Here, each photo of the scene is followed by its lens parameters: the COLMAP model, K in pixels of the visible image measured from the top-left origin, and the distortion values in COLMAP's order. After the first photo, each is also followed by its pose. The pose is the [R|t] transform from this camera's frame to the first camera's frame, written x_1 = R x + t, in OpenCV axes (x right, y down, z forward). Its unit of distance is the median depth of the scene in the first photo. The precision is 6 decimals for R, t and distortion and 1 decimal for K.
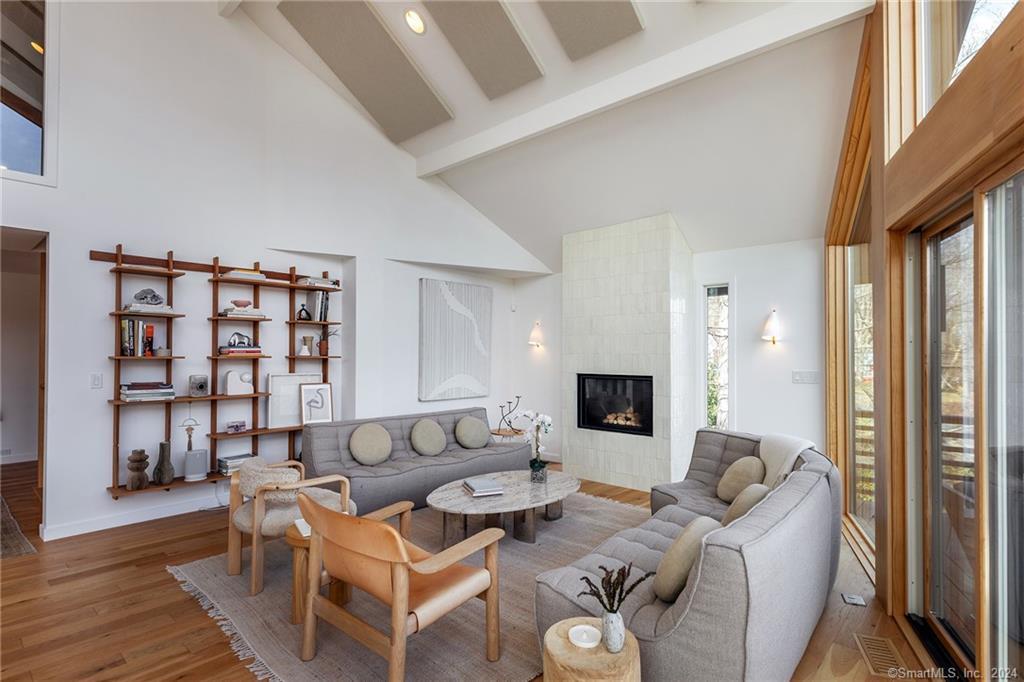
lens RADIAL K [[522.6, 0, 512.6], [0, 522.6, 347.1], [0, 0, 1]] dist [0.022622, 0.000110]
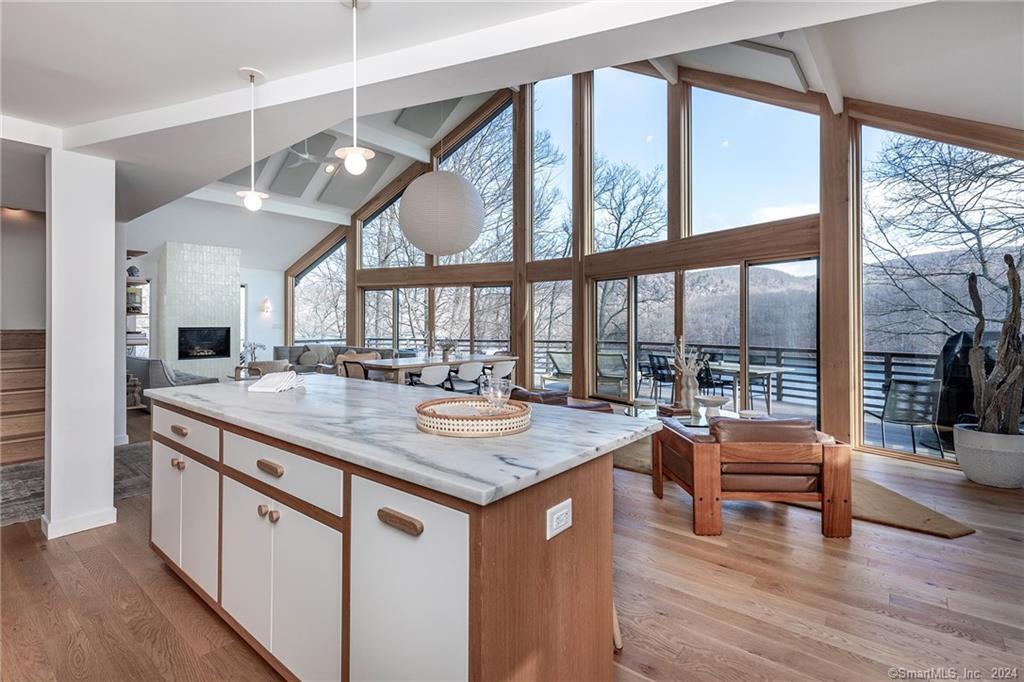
lens RADIAL K [[476.6, 0, 482.2], [0, 476.6, 324.2], [0, 0, 1]] dist [-0.000004, -0.000017]
pose [[-0.021627, -0.002917, 0.999762, -1.584964], [-0.013024, 0.999912, 0.002636, 0.026362], [-0.999681, -0.012964, -0.021663, 0.066500]]
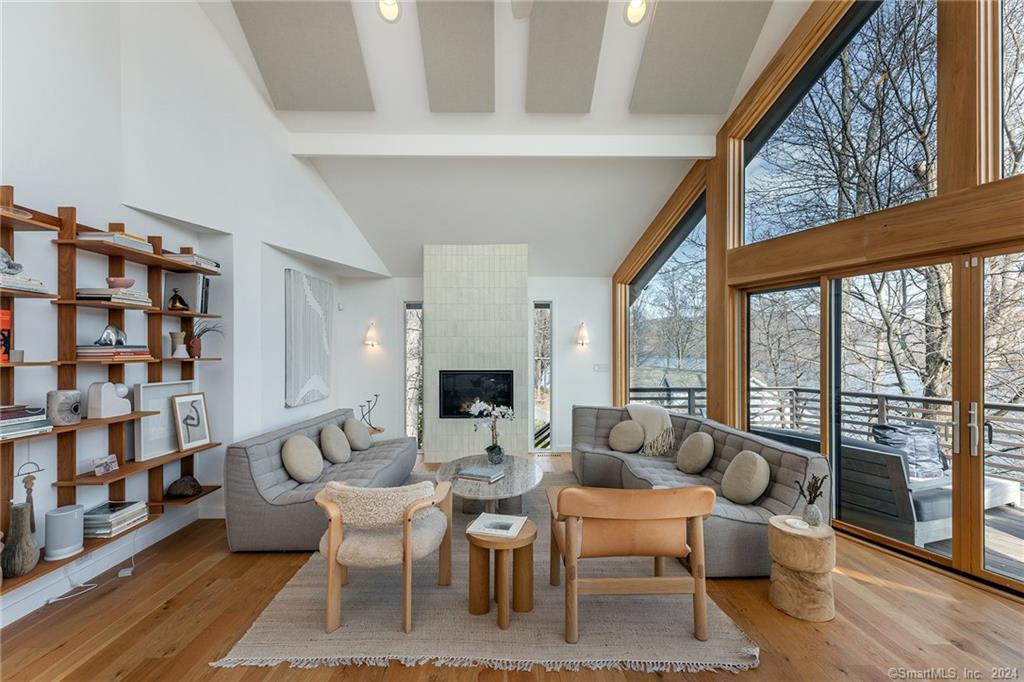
lens RADIAL K [[471.9, 0, 506.3], [0, 471.9, 350.9], [0, 0, 1]] dist [0.023877, -0.000189]
pose [[0.728313, -0.002843, 0.685239, -0.520264], [-0.005561, 0.999934, 0.010059, -0.003202], [-0.685222, -0.011137, 0.728249, 0.181751]]
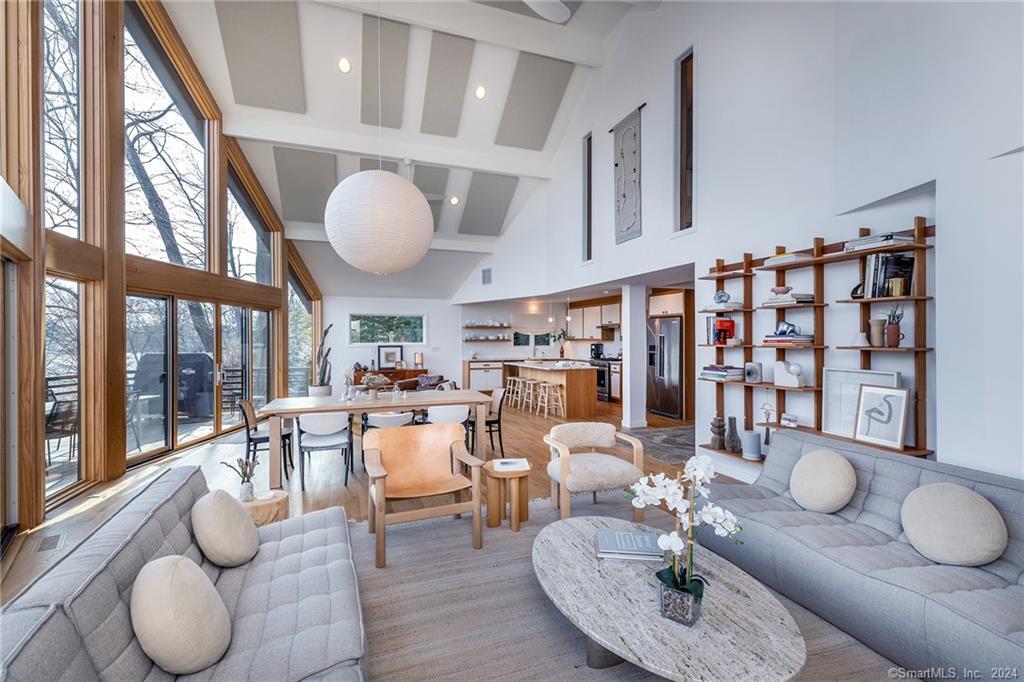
lens RADIAL K [[459.4, 0, 501.4], [0, 459.4, 339.1], [0, 0, 1]] dist [0.020124, -0.005816]
pose [[-0.476635, 0.000484, -0.879101, 0.412939], [0.015188, 0.999855, -0.007685, 0.003607], [0.878970, -0.017014, -0.476574, 0.858575]]
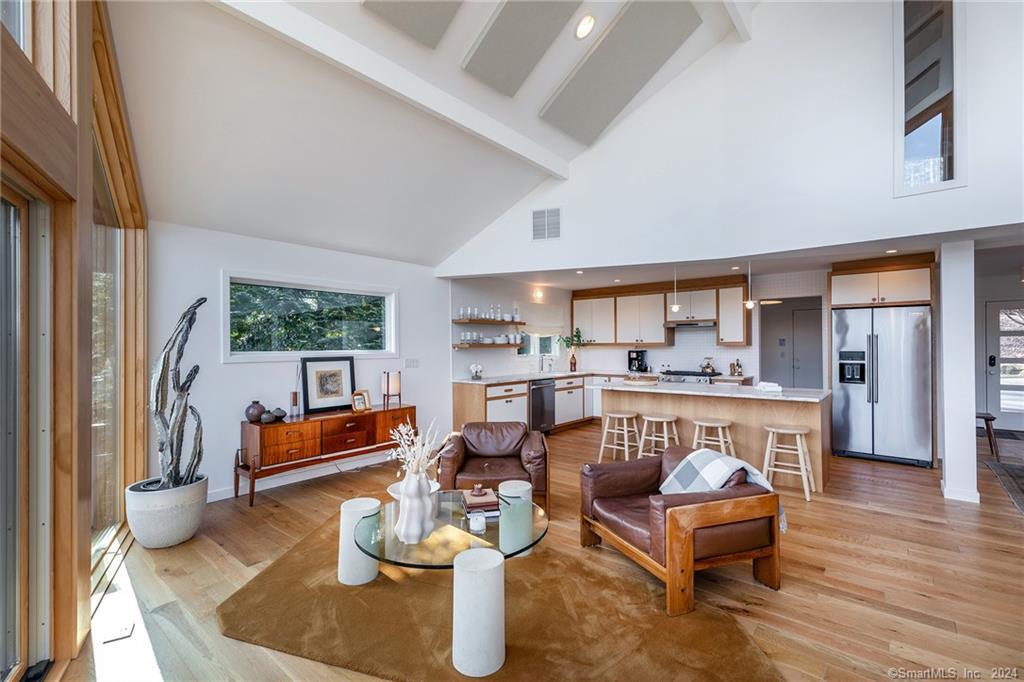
lens RADIAL K [[459.4, 0, 506.5], [0, 459.4, 342.7], [0, 0, 1]] dist [0.020124, -0.005816]
pose [[0.032087, -0.009421, -0.999441, -0.261155], [0.020358, 0.999754, -0.008770, -0.004613], [0.999278, -0.020065, 0.032271, -0.274090]]
